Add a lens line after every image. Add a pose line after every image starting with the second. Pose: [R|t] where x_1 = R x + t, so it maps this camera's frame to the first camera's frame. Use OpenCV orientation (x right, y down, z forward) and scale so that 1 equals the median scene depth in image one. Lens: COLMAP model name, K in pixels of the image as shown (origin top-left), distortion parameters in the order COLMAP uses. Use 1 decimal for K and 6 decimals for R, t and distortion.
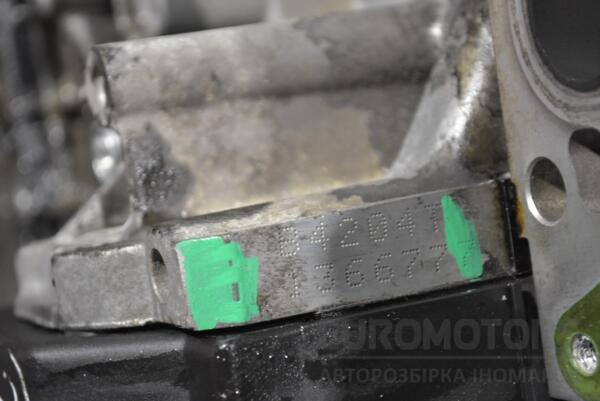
lens RADIAL K [[1417.2, 0, 299.9], [0, 1417.2, 200.6], [0, 0, 1]] dist [-0.012834, 0.000000]
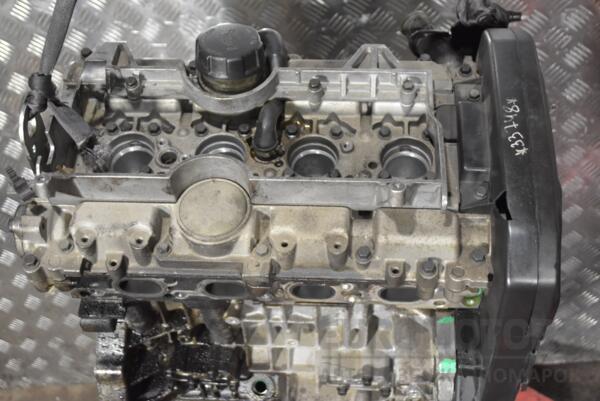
lens RADIAL K [[898.8, 0, 299.5], [0, 898.8, 201.0], [0, 0, 1]] dist [0.019108, 0.000000]
pose [[0.173053, -0.969650, 0.172719, -0.126131], [0.978058, 0.148533, -0.146081, -0.080872], [0.115993, 0.194209, 0.974078, -2.338553]]
